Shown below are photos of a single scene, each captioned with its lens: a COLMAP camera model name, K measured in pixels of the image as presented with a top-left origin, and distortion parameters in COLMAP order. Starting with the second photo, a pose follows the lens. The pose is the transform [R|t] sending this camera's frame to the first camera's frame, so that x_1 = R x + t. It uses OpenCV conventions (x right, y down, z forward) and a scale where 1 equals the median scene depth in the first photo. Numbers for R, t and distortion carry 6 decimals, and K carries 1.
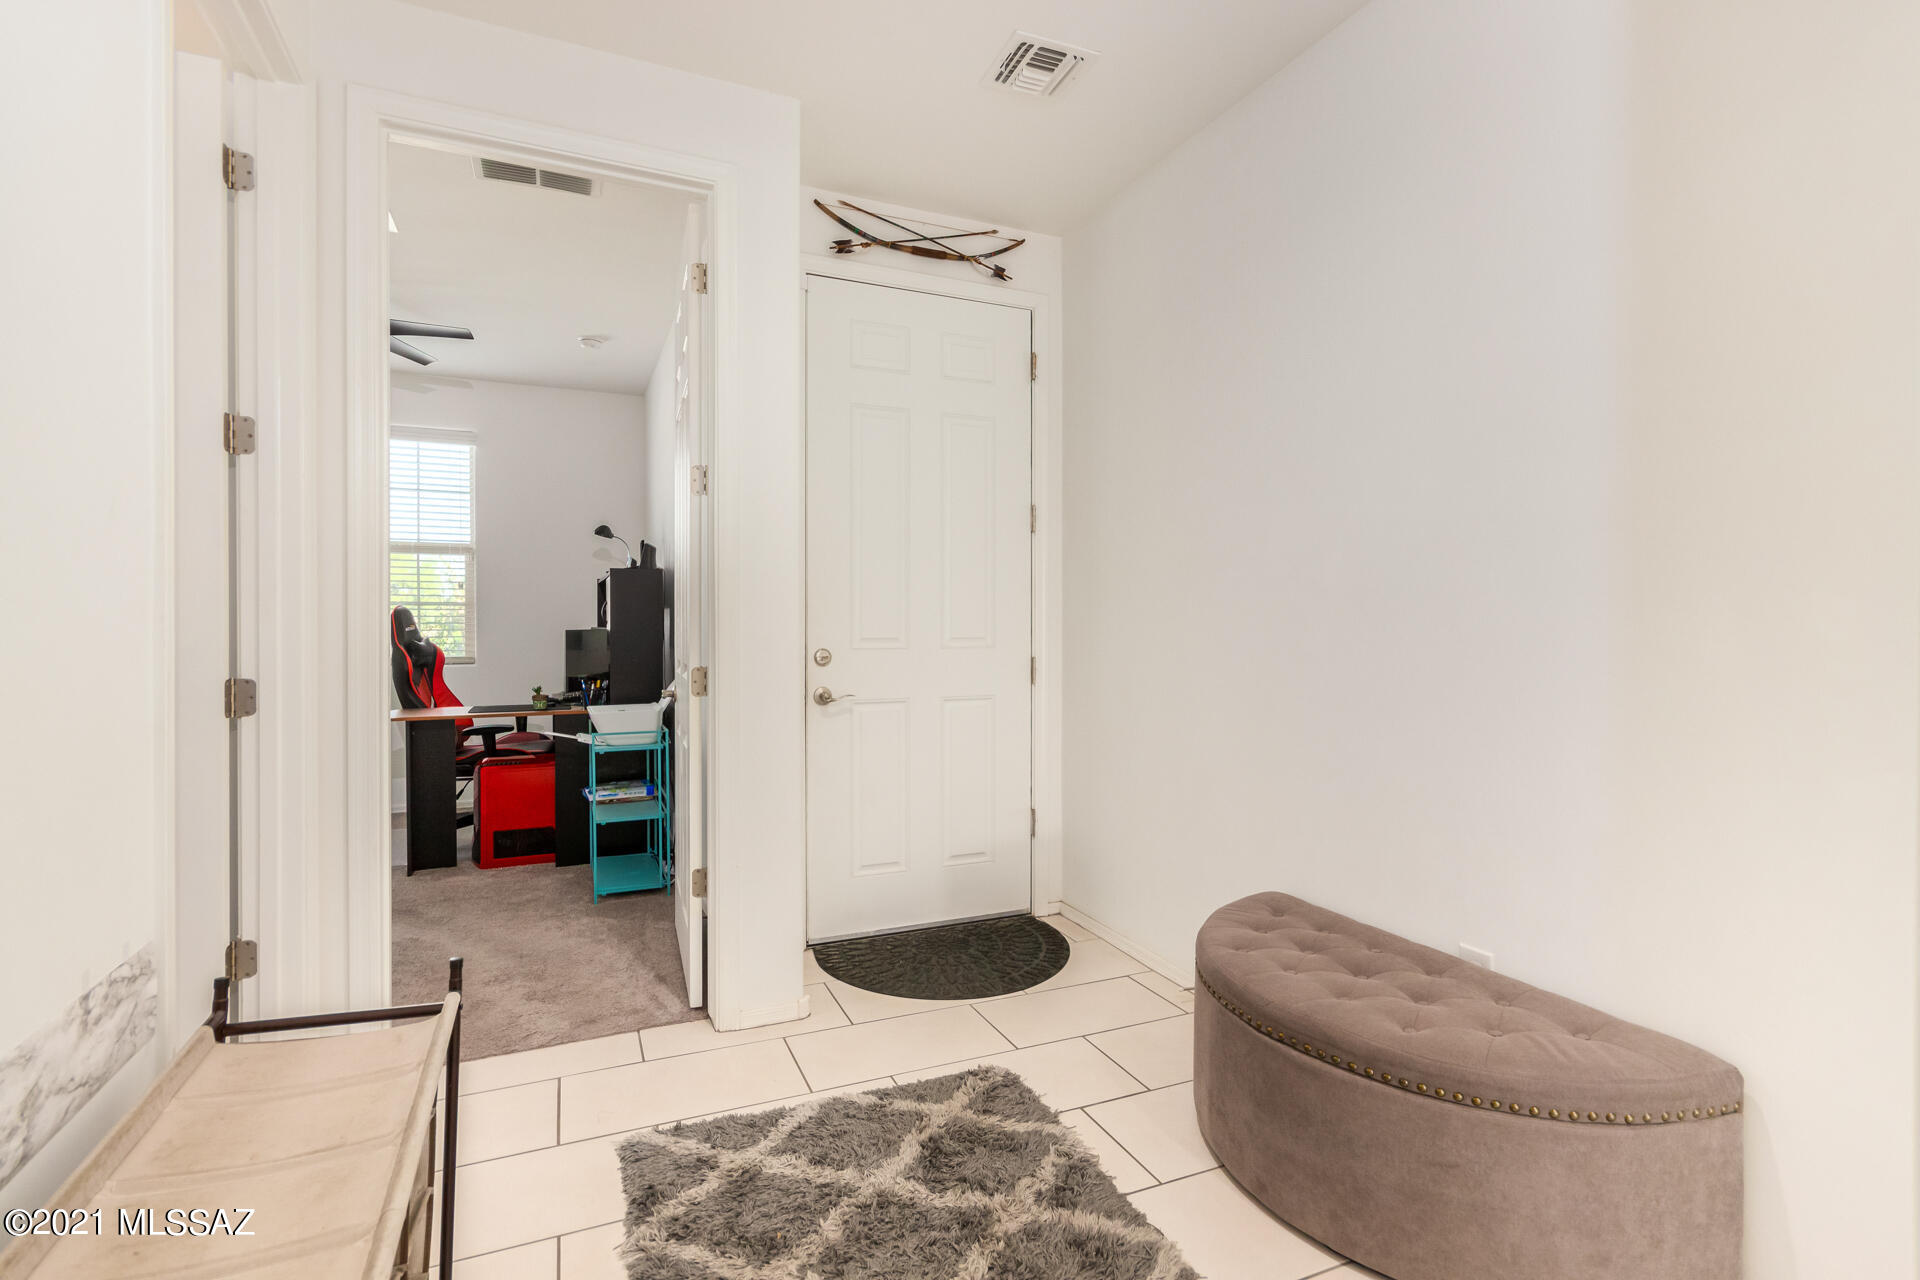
lens RADIAL K [[908.6, 0, 960.3], [0, 908.6, 648.3], [0, 0, 1]] dist [0.000969, -0.001428]
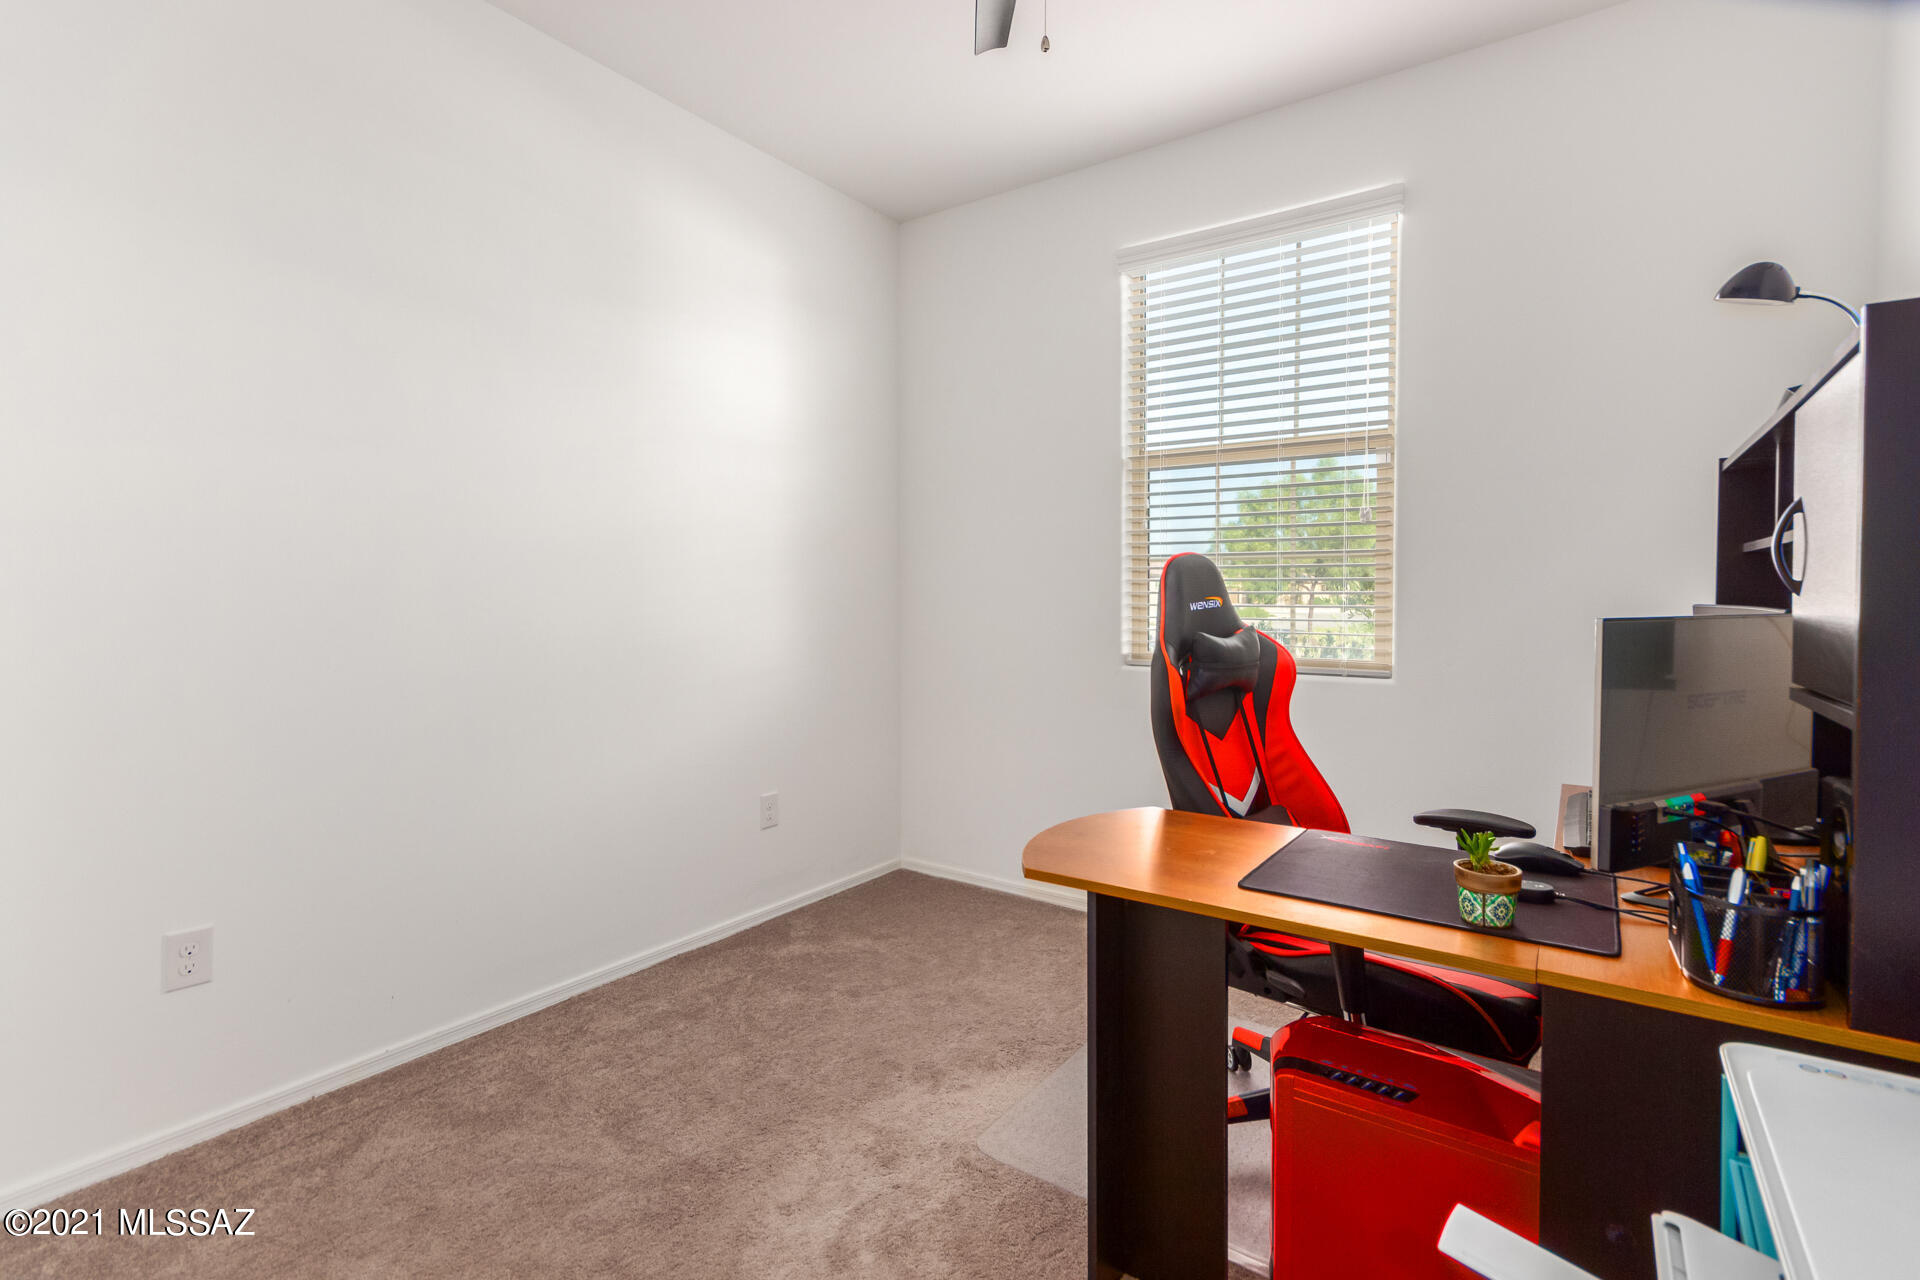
lens RADIAL K [[904.1, 0, 959.3], [0, 904.1, 632.9], [0, 0, 1]] dist [0.003710, 0.000831]
pose [[0.514774, 0.027136, -0.856897, -0.282468], [-0.023933, 0.999564, 0.017276, -0.012129], [0.856992, 0.011615, 0.515199, 0.654628]]
